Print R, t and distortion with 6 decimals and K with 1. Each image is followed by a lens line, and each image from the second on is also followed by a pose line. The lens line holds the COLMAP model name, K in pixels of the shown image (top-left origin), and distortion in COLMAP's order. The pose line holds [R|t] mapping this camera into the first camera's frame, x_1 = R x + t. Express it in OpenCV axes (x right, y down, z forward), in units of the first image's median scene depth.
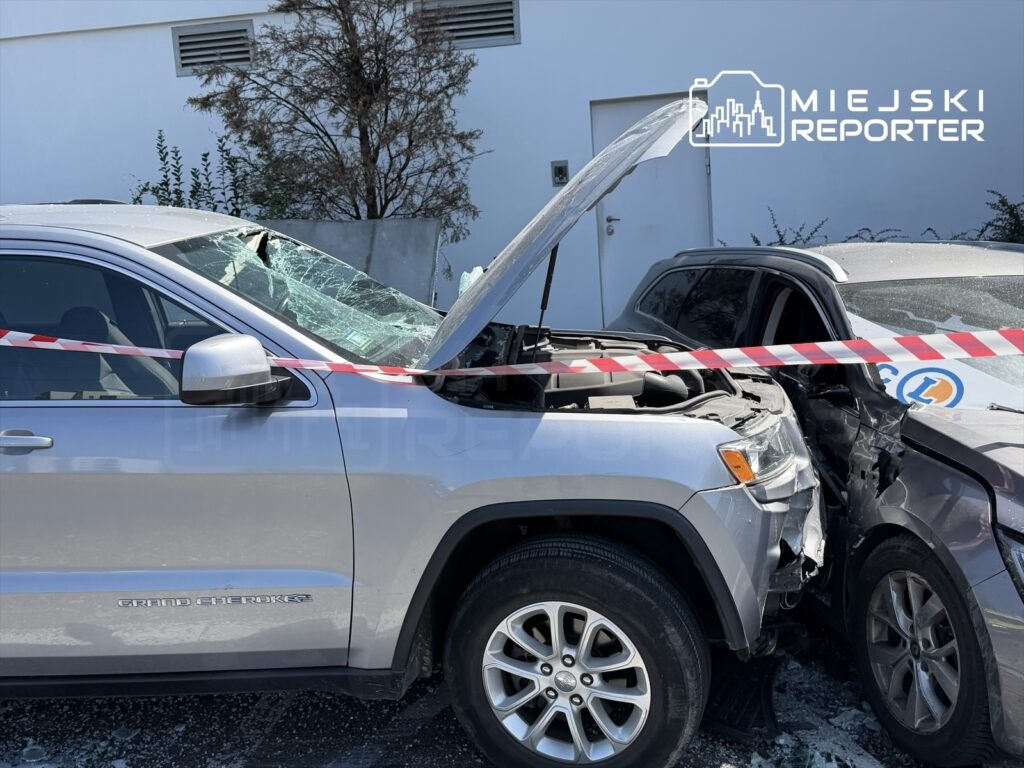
lens RADIAL K [[1145.0, 0, 515.6], [0, 1145.0, 396.5], [0, 0, 1]] dist [0.204356, -0.452296]
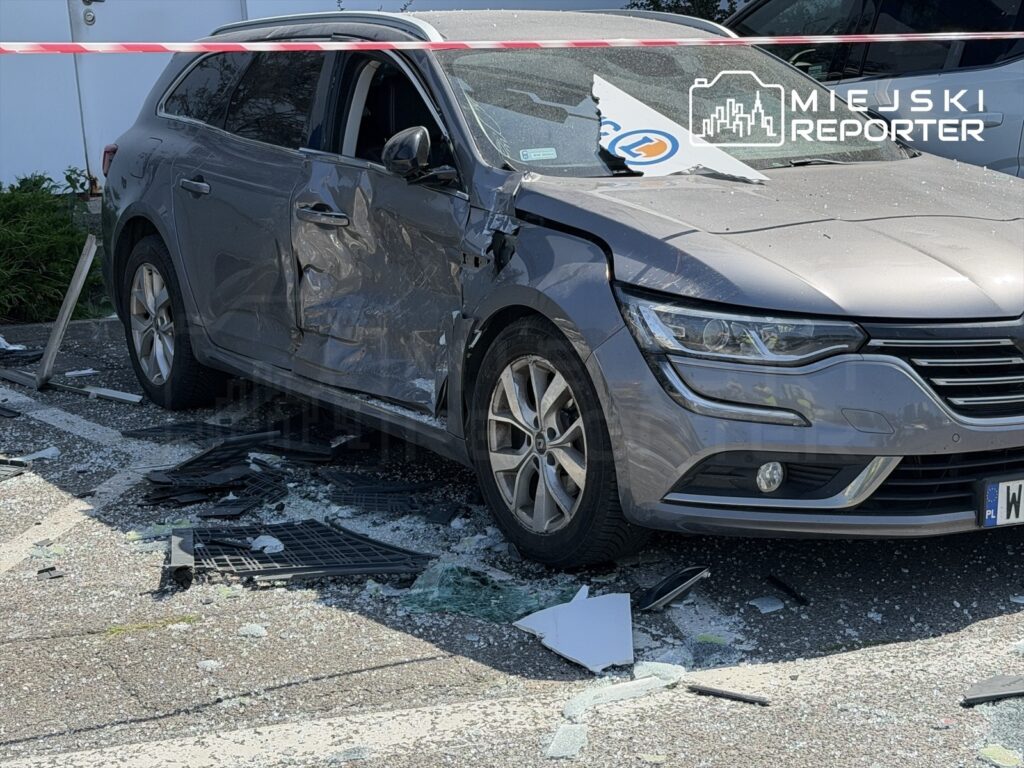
lens RADIAL K [[2181.3, 0, 512.0], [0, 2181.3, 384.0], [0, 0, 1]] dist [0.090546, 0.095760]
pose [[0.950809, -0.047708, 0.306083, -0.178885], [0.049970, 0.998751, 0.000445, 0.166459], [-0.305722, 0.014872, 0.952005, -0.556392]]
